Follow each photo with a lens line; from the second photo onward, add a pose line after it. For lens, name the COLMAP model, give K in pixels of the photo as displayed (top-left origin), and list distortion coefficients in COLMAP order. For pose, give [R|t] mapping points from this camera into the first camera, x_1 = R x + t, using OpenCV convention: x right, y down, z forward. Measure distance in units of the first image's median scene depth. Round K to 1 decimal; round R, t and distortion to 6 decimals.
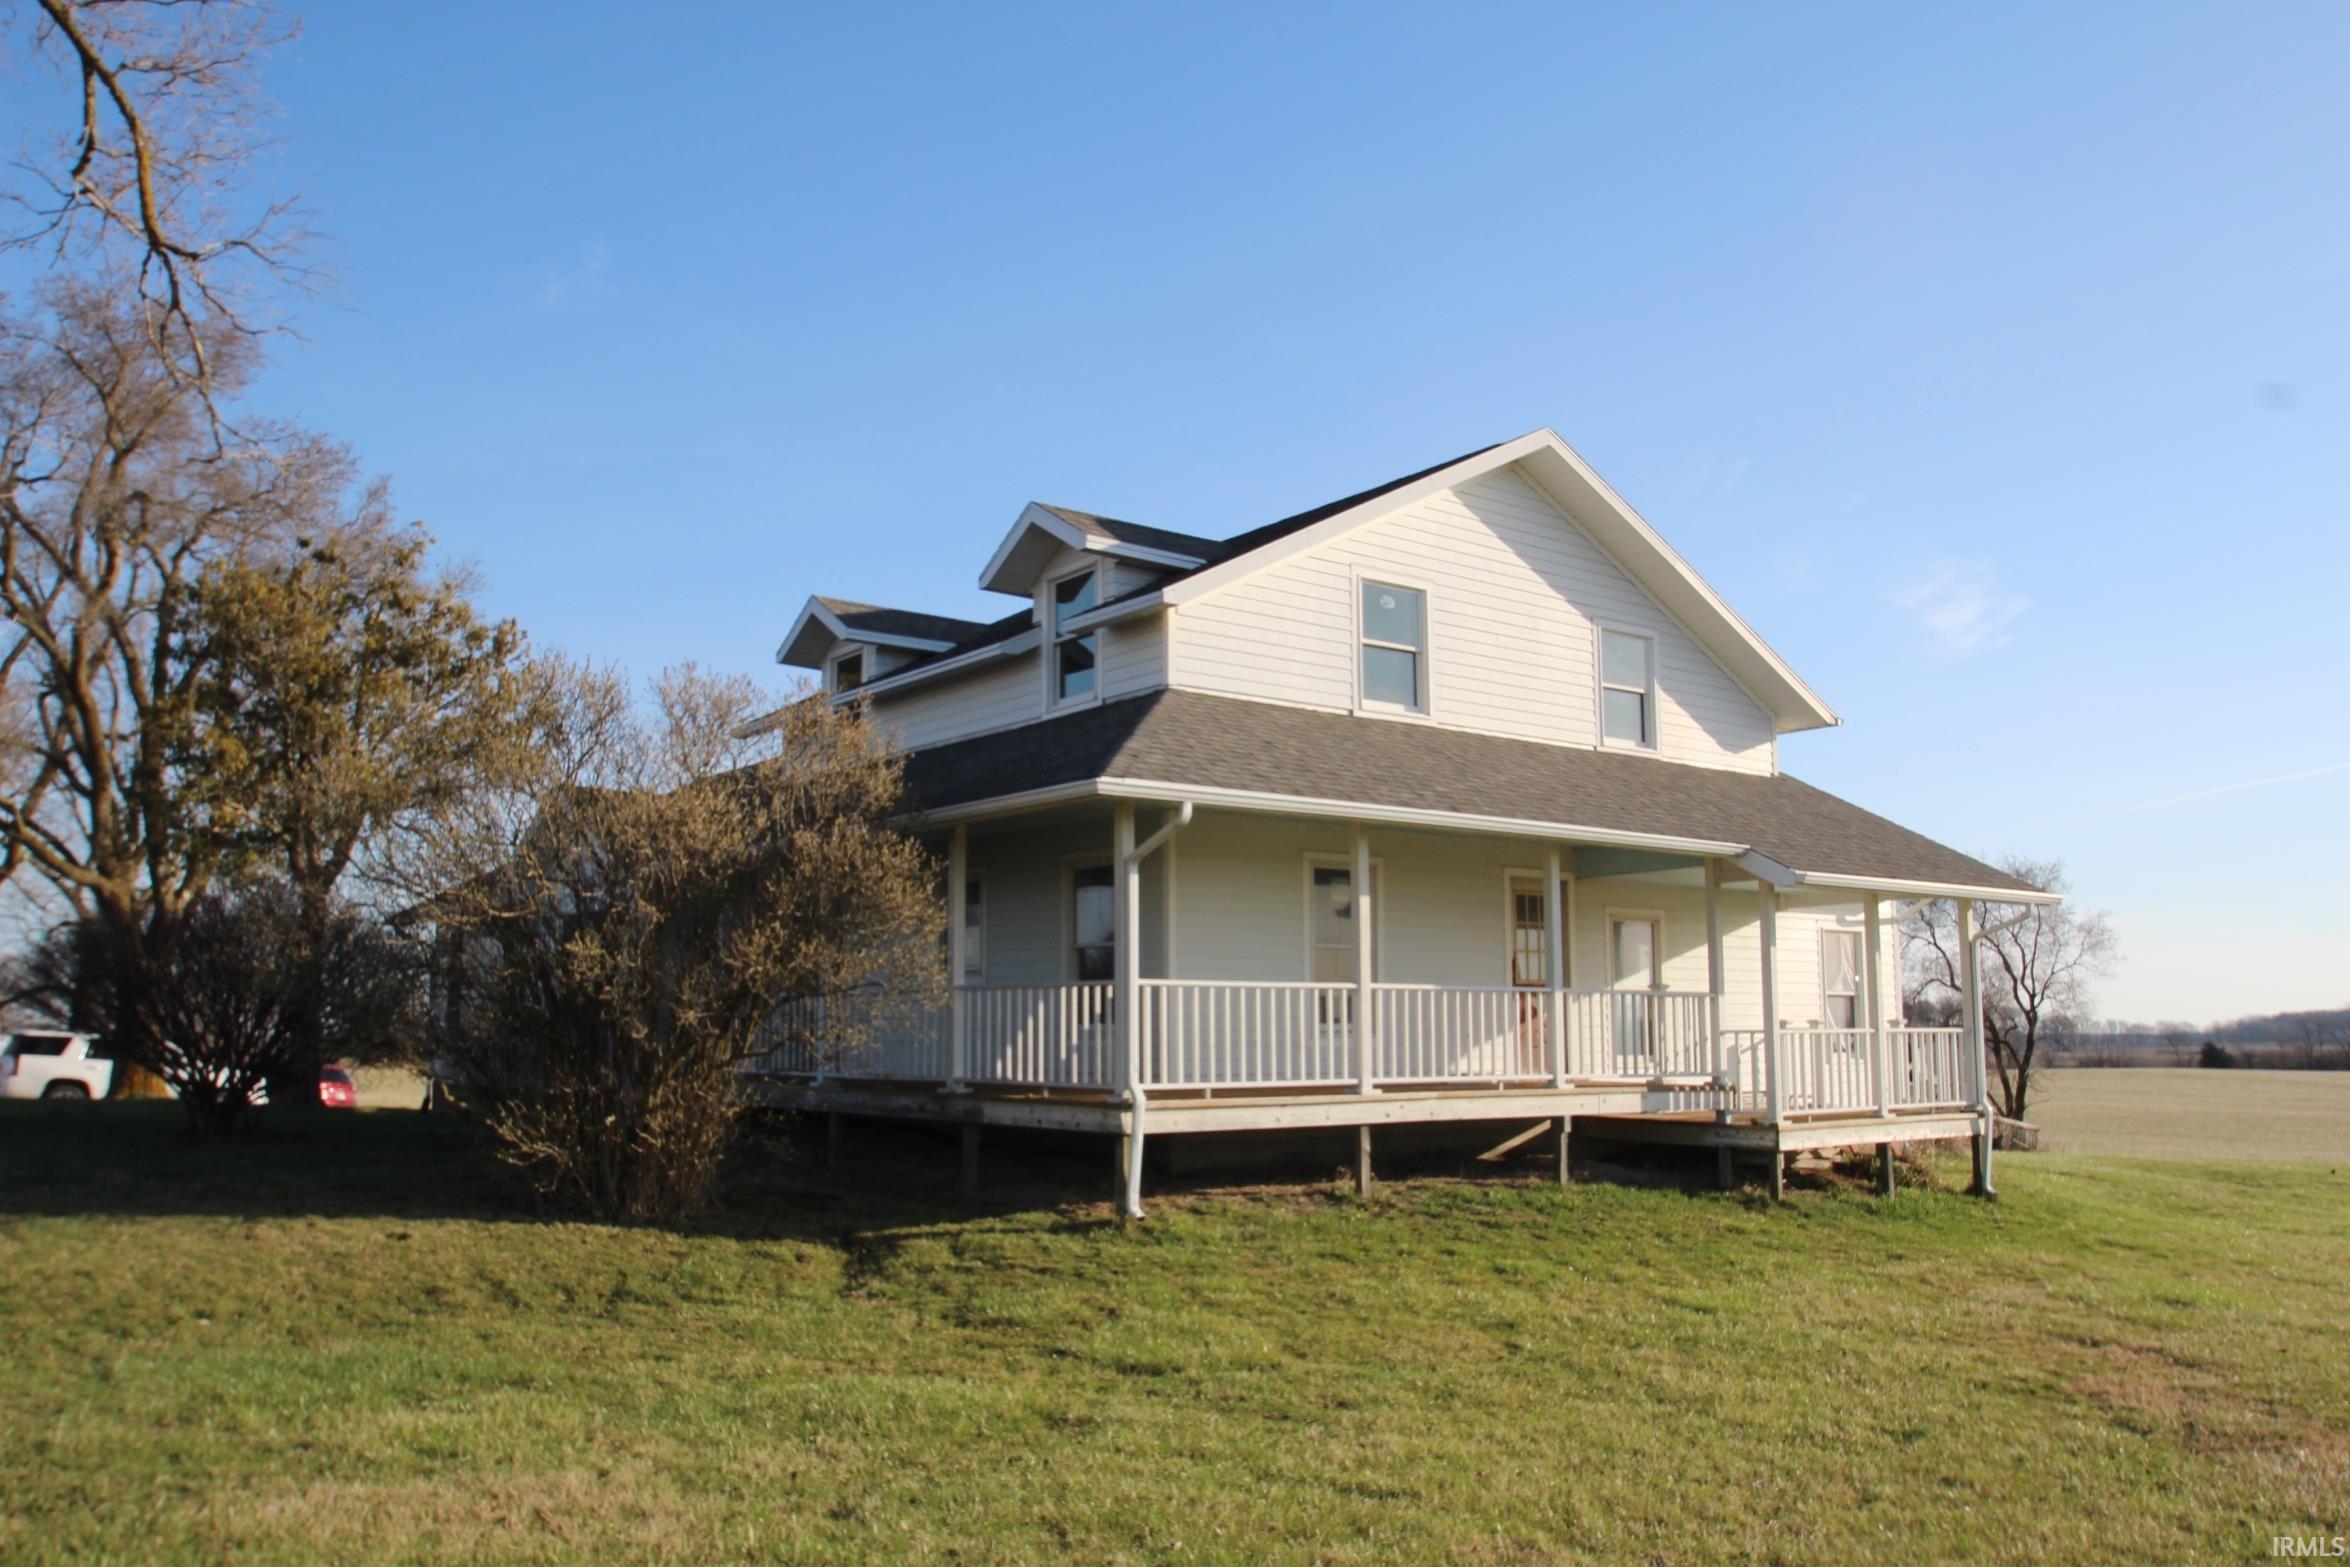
lens RADIAL K [[1883.5, 0, 1172.1], [0, 1883.5, 795.3], [0, 0, 1]] dist [-0.014646, -0.010041]
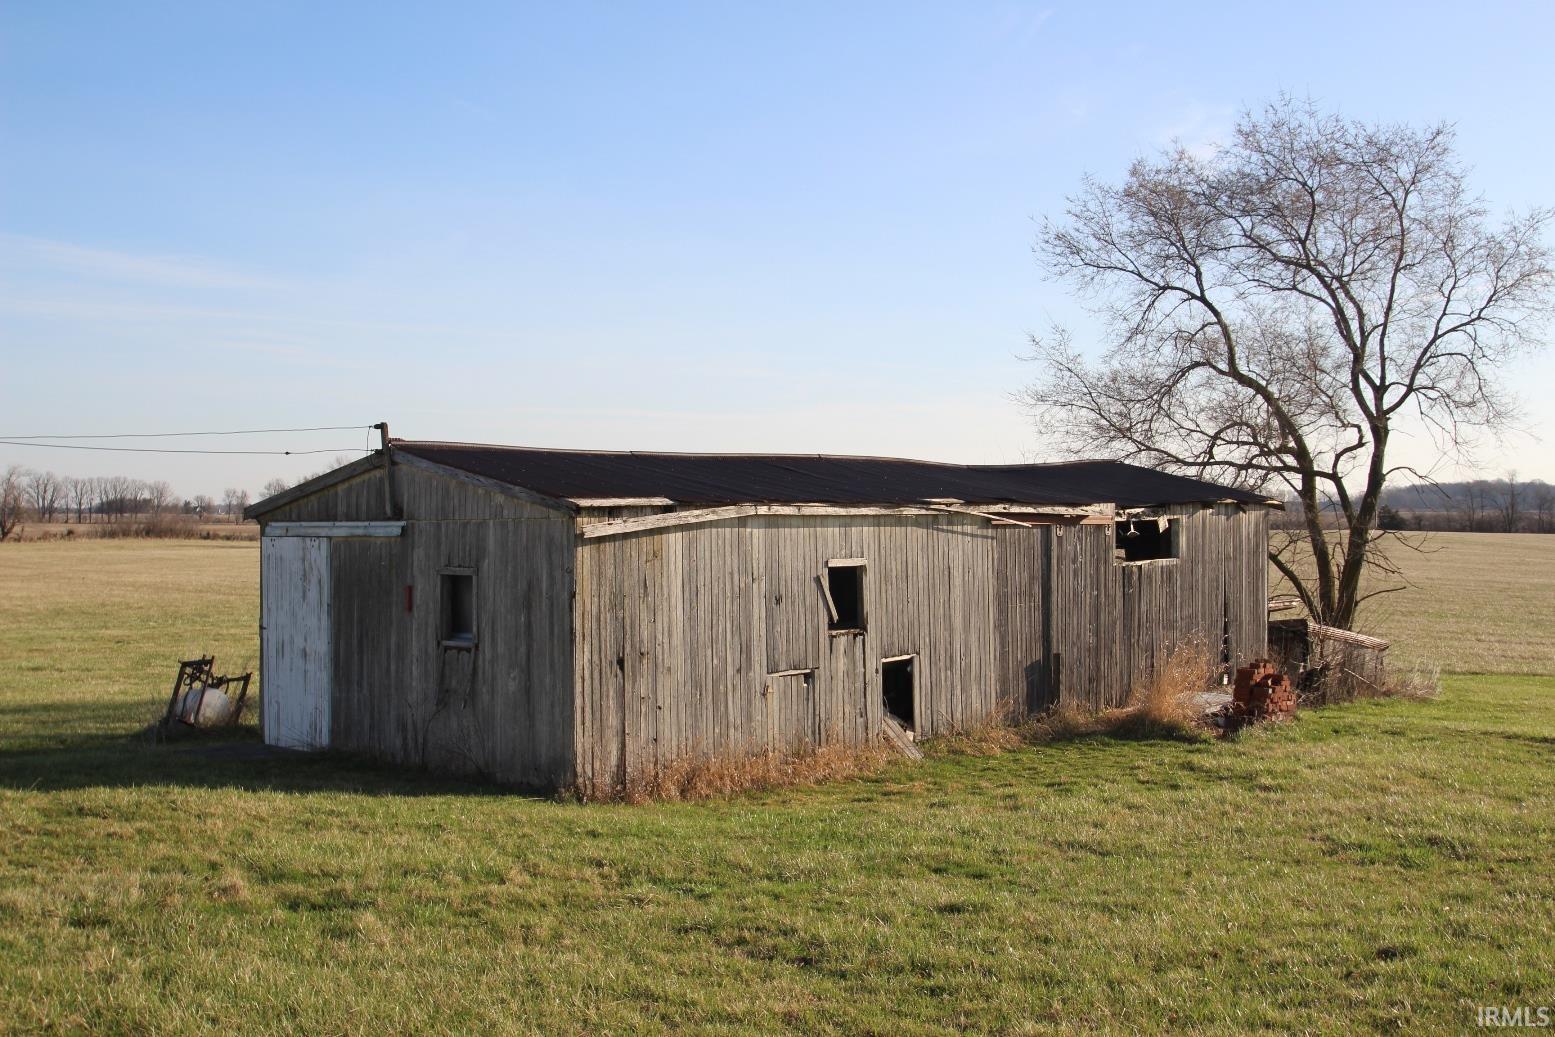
lens RADIAL K [[1086.7, 0, 780.1], [0, 1086.7, 515.8], [0, 0, 1]] dist [0.007760, 0.002020]
pose [[0.996026, -0.023202, 0.085983, 0.260596], [0.013458, 0.993592, 0.112219, 0.104419], [-0.088036, -0.110616, 0.989956, 0.701335]]
